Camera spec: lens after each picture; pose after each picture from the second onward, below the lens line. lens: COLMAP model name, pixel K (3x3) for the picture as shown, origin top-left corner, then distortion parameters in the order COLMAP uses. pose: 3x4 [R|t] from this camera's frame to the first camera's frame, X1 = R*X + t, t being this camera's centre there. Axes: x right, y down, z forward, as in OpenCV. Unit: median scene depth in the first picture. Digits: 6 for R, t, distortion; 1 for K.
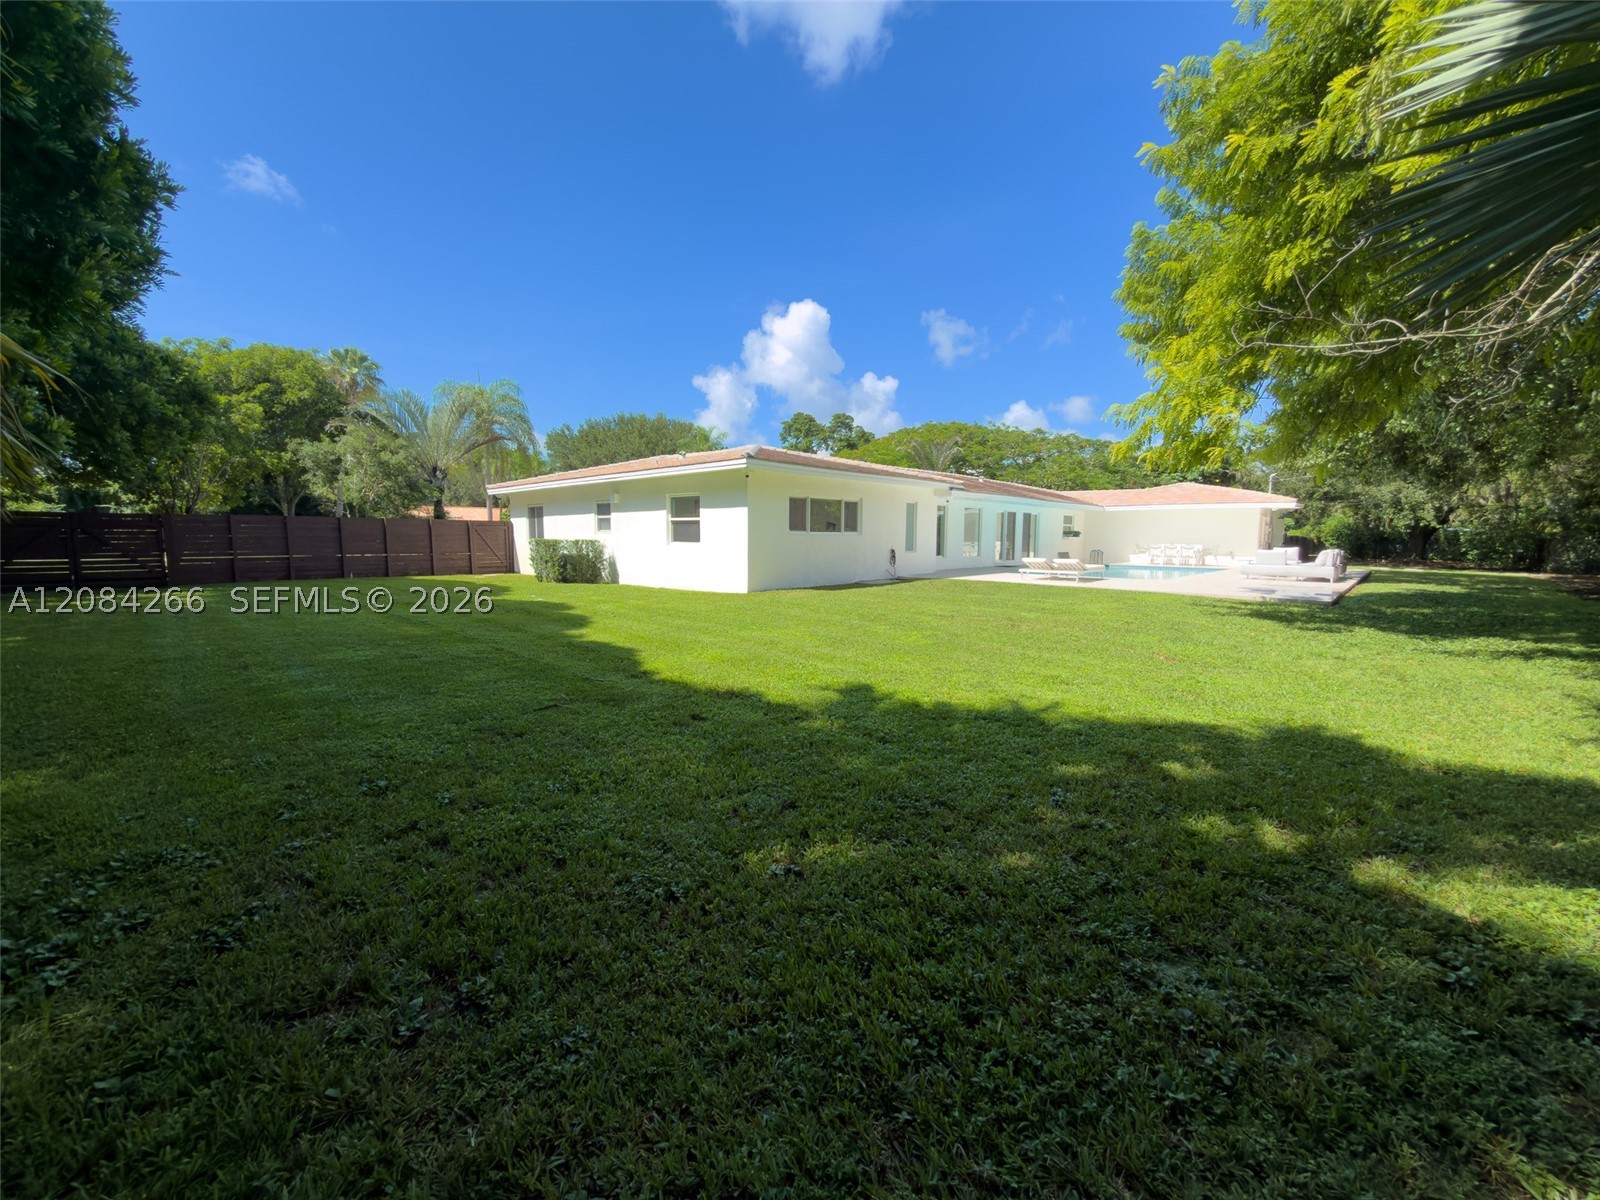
lens RADIAL K [[639.8, 0, 798.5], [0, 639.8, 603.1], [0, 0, 1]] dist [0.000514, 0.000217]
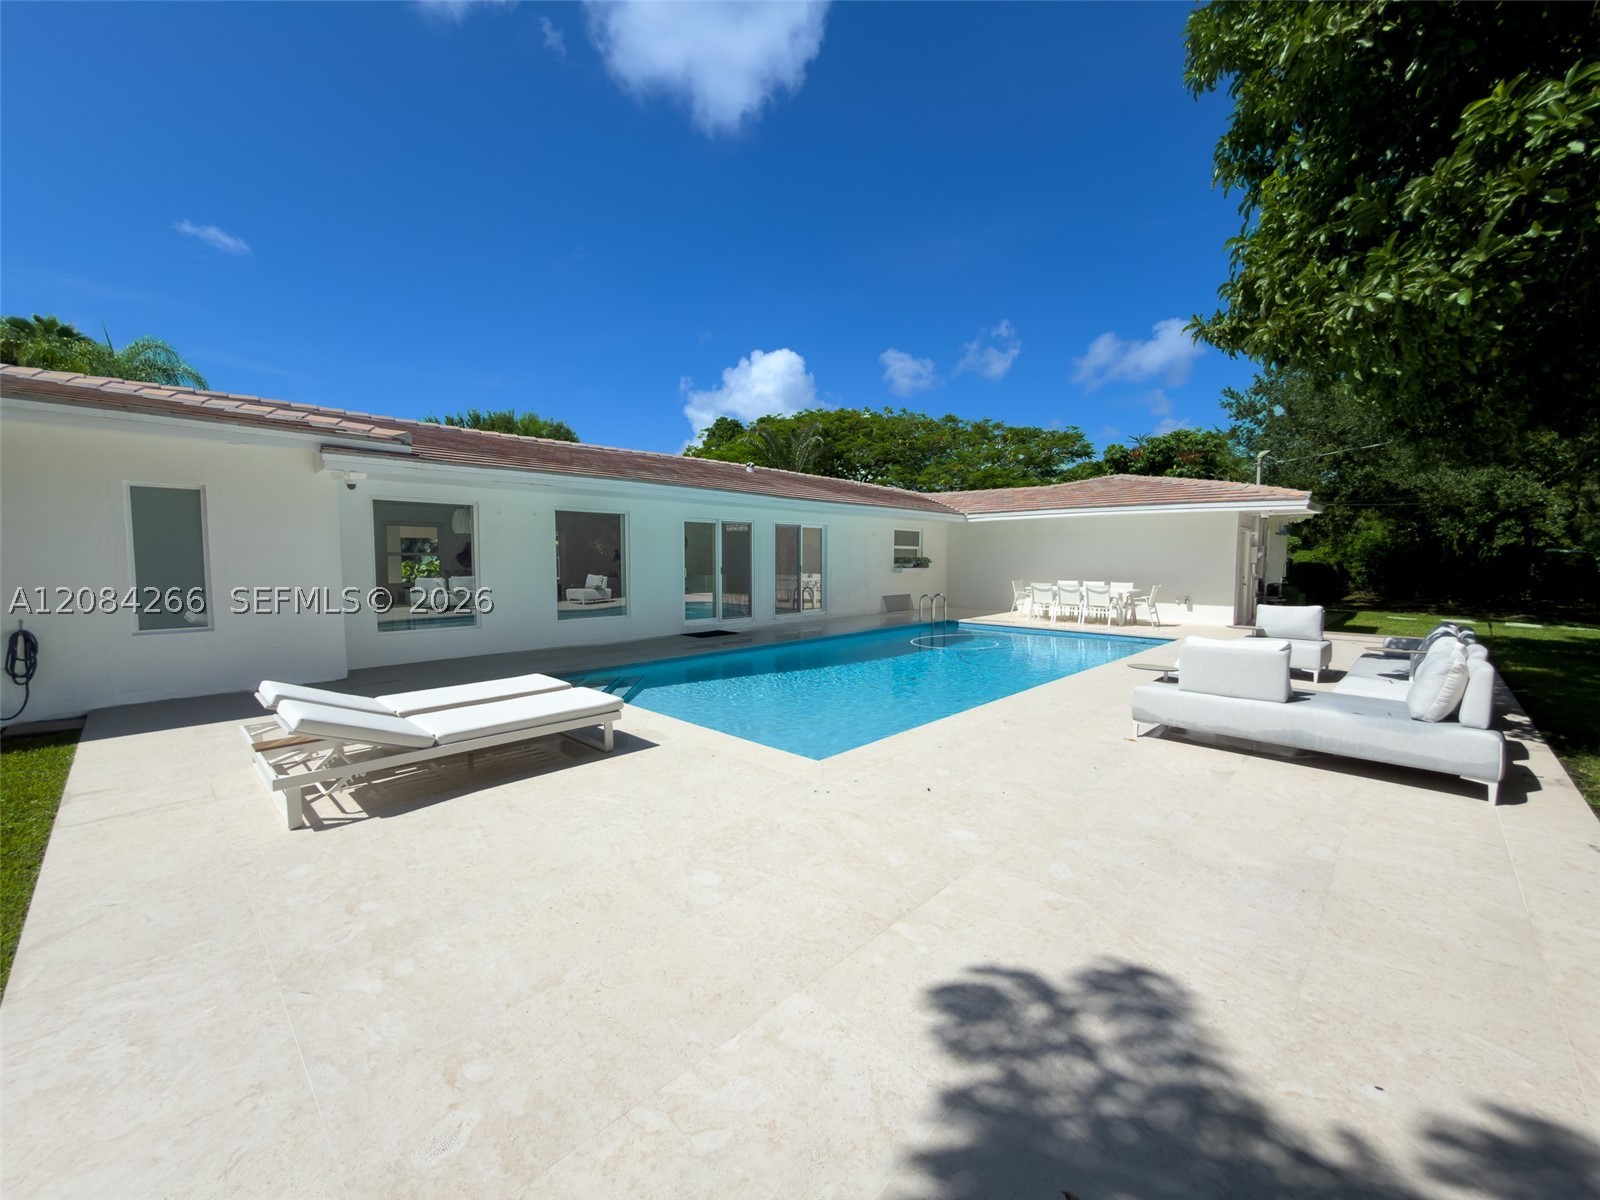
lens RADIAL K [[645.0, 0, 804.5], [0, 645.0, 593.2], [0, 0, 1]] dist [0.012771, 0.000060]
pose [[0.999979, -0.003420, 0.005508, 0.328053], [0.003677, 0.998867, -0.047439, -0.053999], [-0.005340, 0.047458, 0.998859, 0.428696]]
